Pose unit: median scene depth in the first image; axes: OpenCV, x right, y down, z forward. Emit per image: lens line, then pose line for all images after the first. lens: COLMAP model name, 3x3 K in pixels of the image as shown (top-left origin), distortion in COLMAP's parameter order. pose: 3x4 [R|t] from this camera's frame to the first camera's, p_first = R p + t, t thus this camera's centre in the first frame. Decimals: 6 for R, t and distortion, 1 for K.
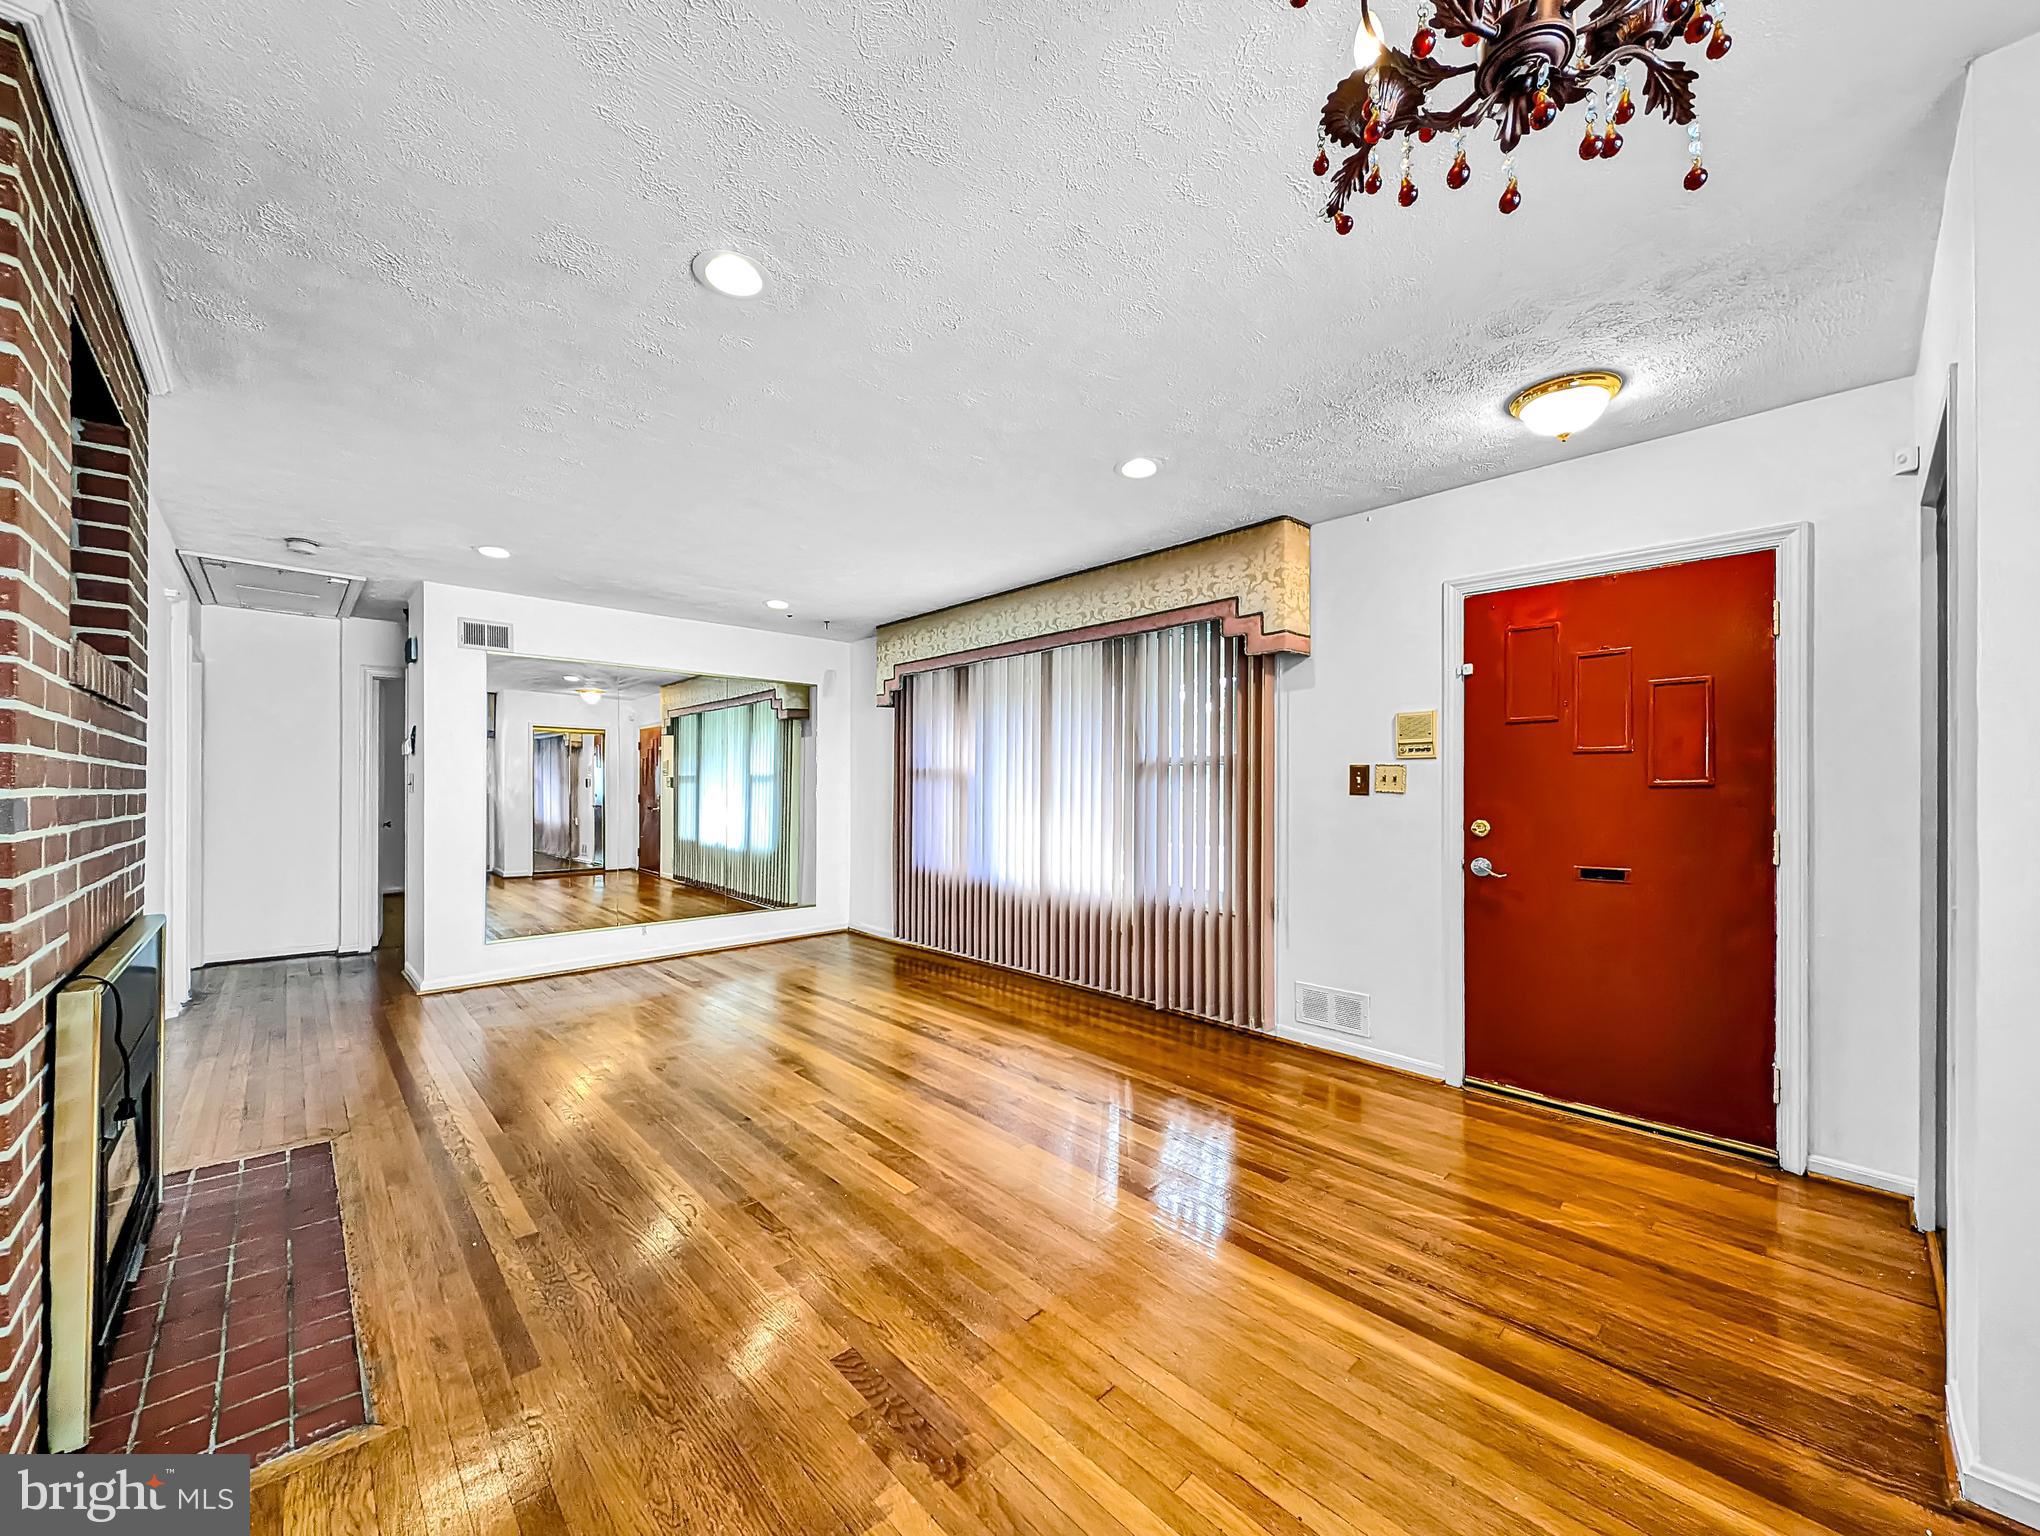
lens RADIAL K [[772.5, 0, 1013.2], [0, 772.5, 782.6], [0, 0, 1]] dist [-0.014617, -0.000204]
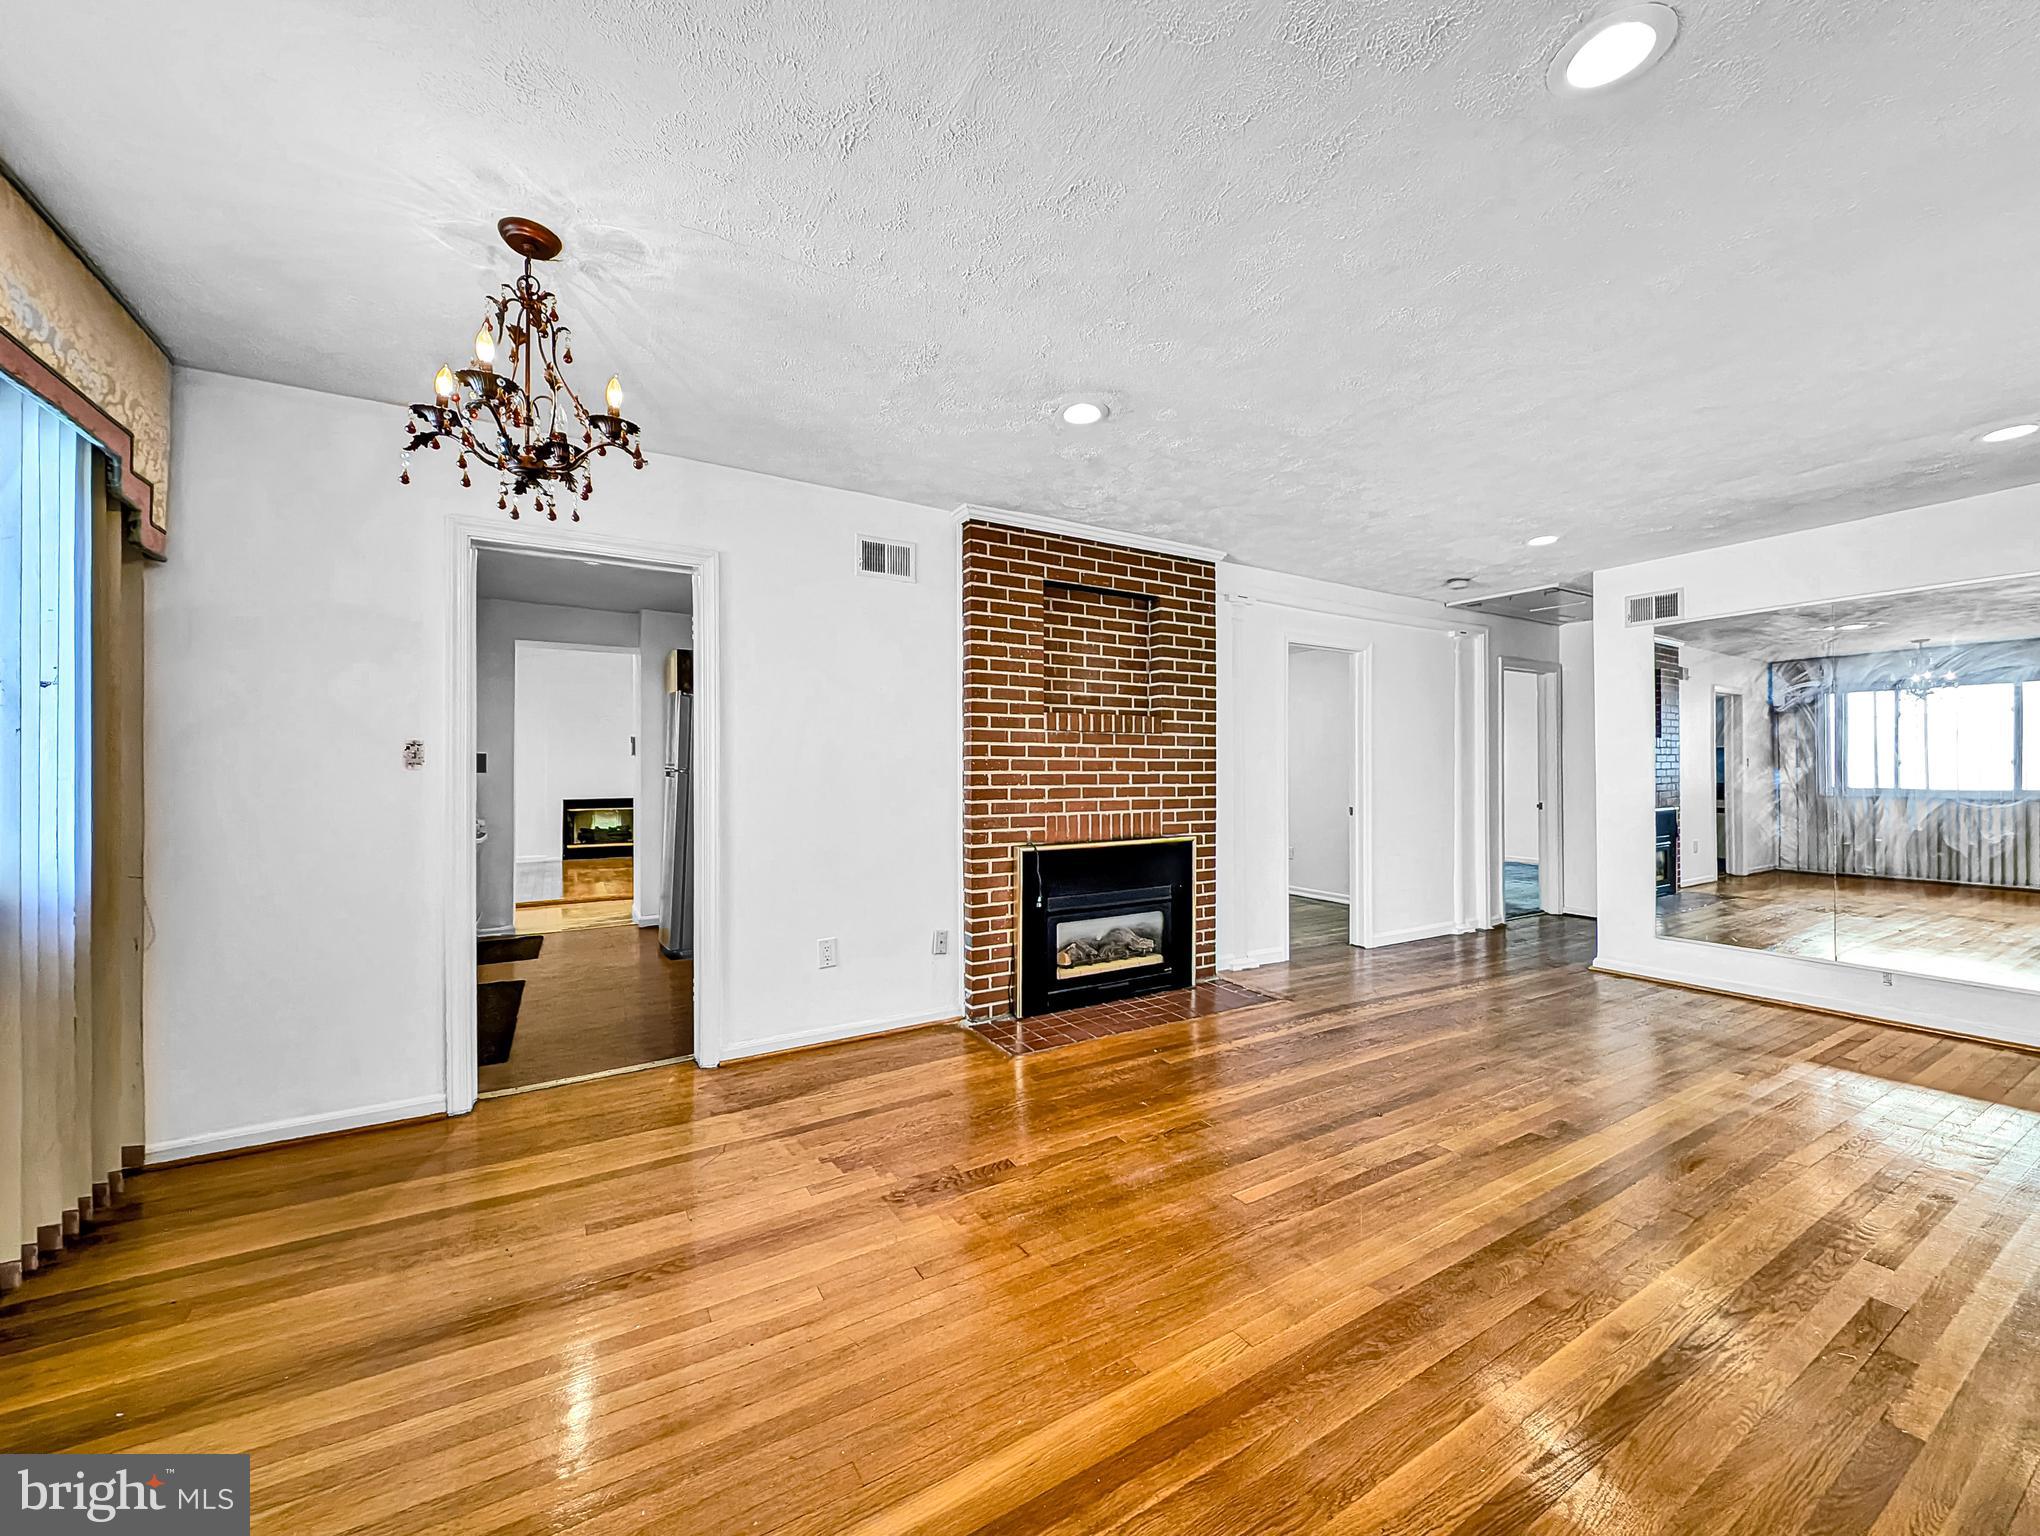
lens RADIAL K [[785.8, 0, 1018.2], [0, 785.8, 776.1], [0, 0, 1]] dist [0.000217, -0.000089]
pose [[-0.224593, 0.004905, -0.974440, 0.550036], [0.006919, 0.999970, 0.003439, 0.005290], [0.974428, -0.005970, -0.224621, 0.607628]]
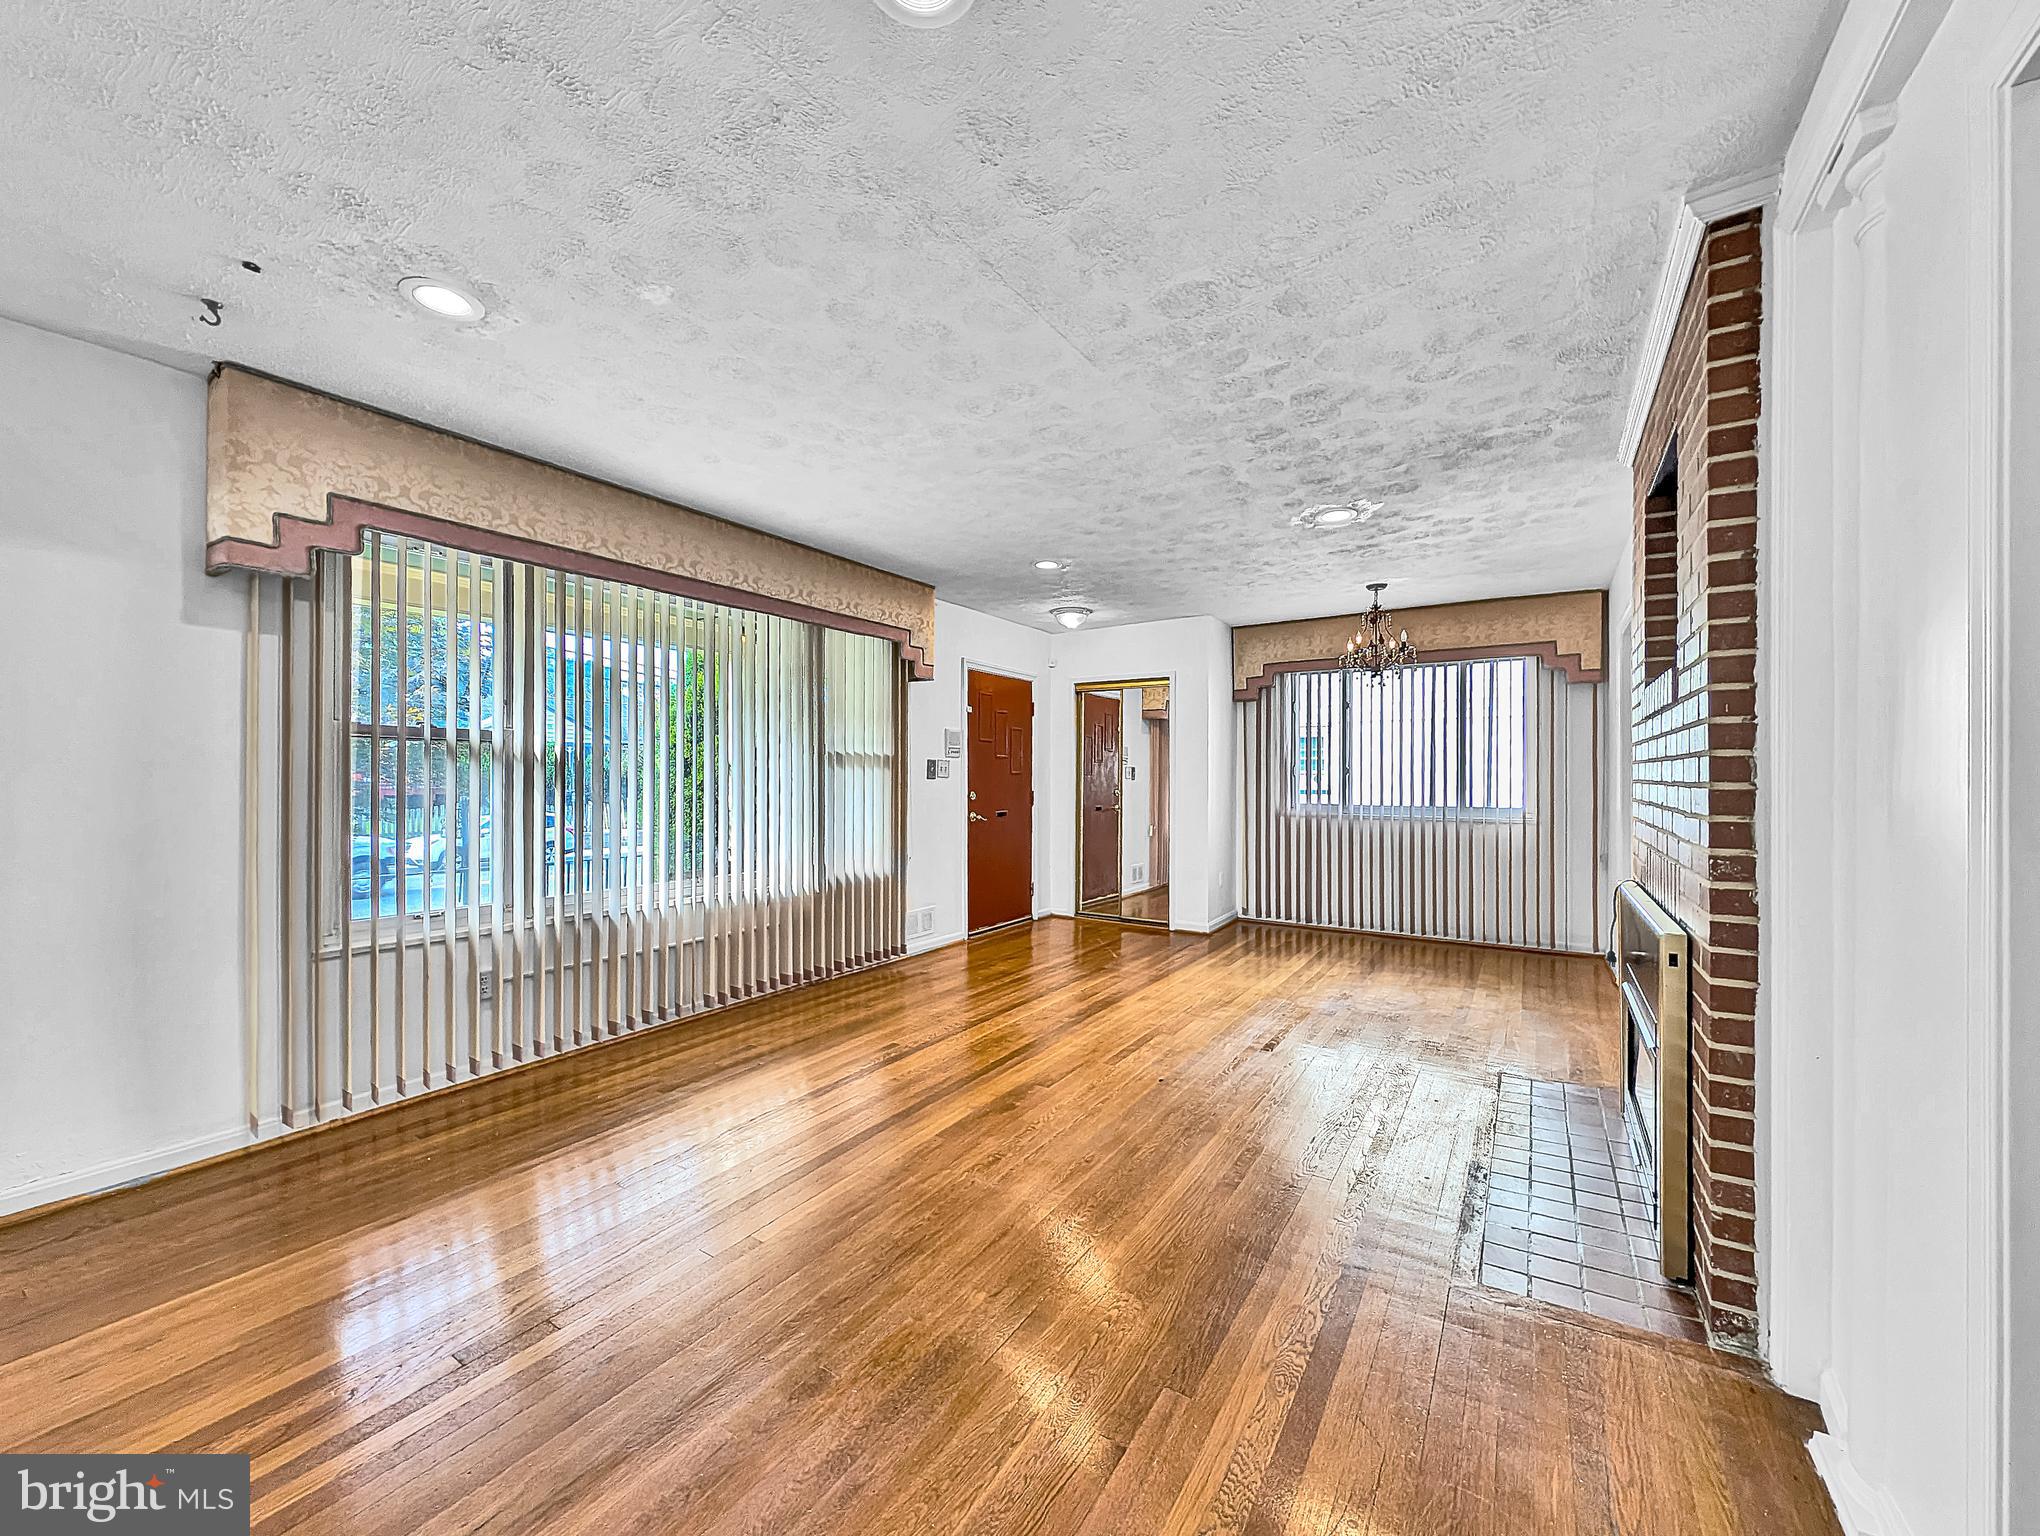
lens RADIAL K [[785.8, 0, 1018.2], [0, 785.8, 776.1], [0, 0, 1]] dist [0.000217, -0.000089]
pose [[-0.246758, -0.005463, 0.969062, -1.059977], [-0.008885, 0.999955, 0.003375, 0.003198], [-0.969036, -0.007777, -0.246795, 1.144243]]
